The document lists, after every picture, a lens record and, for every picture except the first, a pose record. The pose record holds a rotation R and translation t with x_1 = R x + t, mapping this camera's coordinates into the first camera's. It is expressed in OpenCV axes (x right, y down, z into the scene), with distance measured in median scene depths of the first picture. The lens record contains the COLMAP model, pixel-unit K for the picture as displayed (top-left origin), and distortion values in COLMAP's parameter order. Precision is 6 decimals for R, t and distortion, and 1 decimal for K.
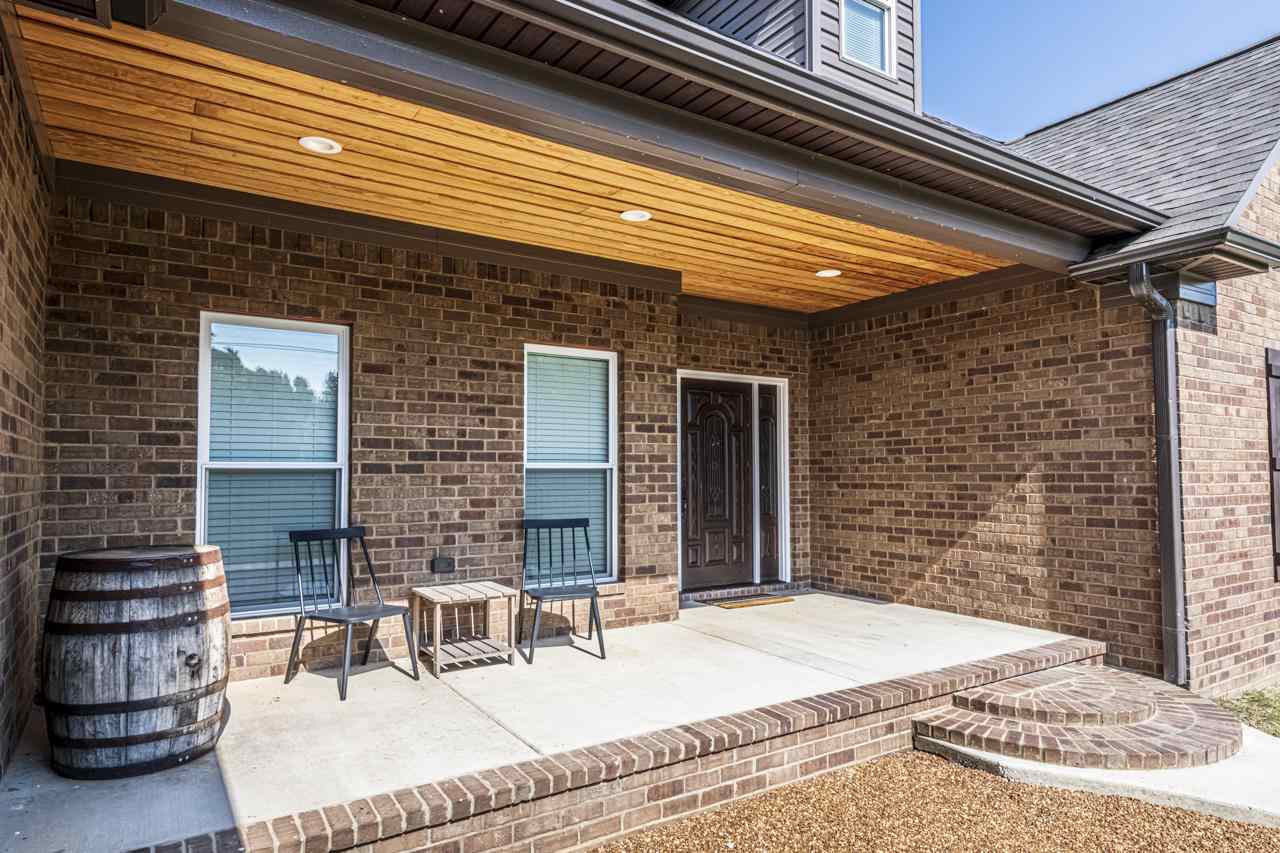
lens RADIAL K [[728.7, 0, 639.5], [0, 728.7, 447.2], [0, 0, 1]] dist [0.017937, -0.000024]
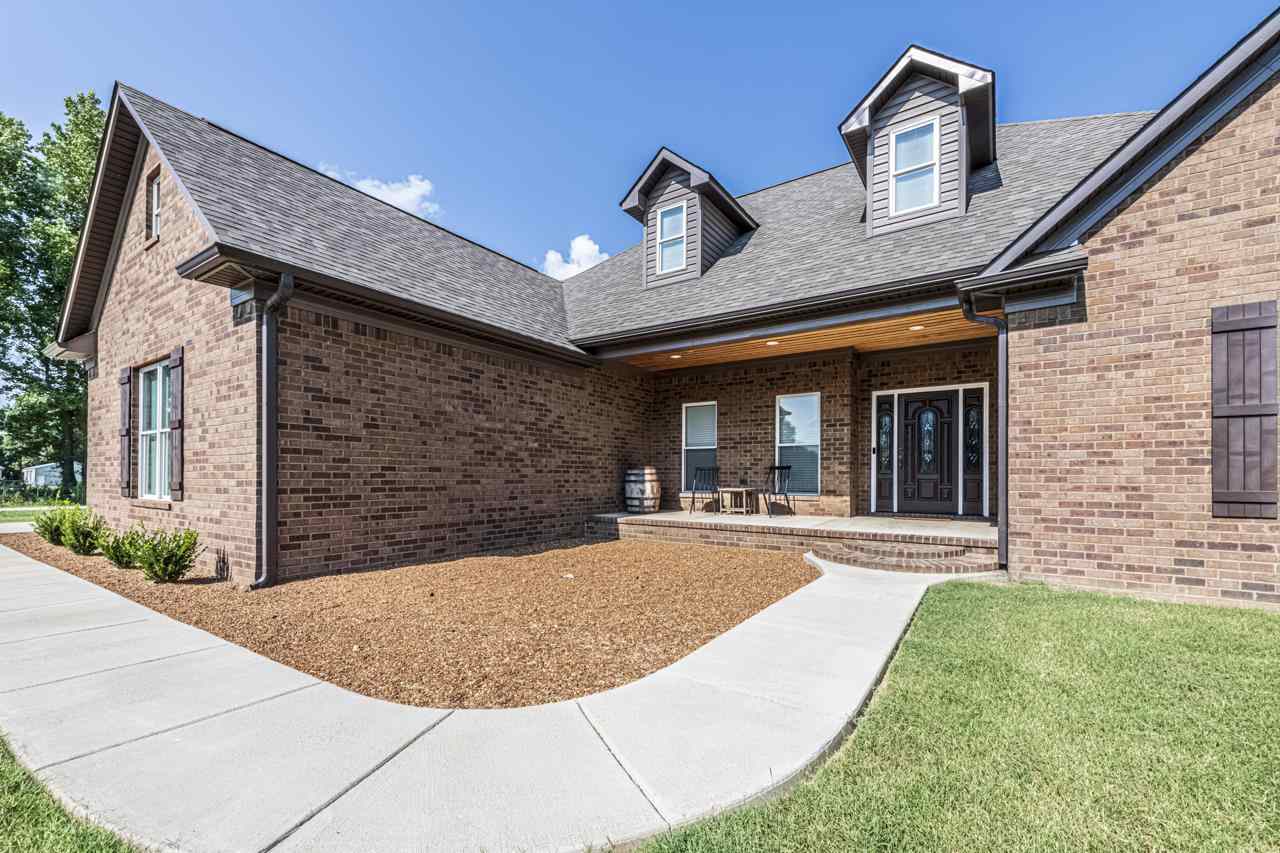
lens RADIAL K [[533.9, 0, 639.7], [0, 533.9, 472.7], [0, 0, 1]] dist [-0.000334, -0.000022]
pose [[0.378907, 0.000276, -0.925435, 1.440360], [0.028865, 0.999510, 0.012117, 0.089336], [0.924984, -0.031303, 0.378713, -0.130372]]
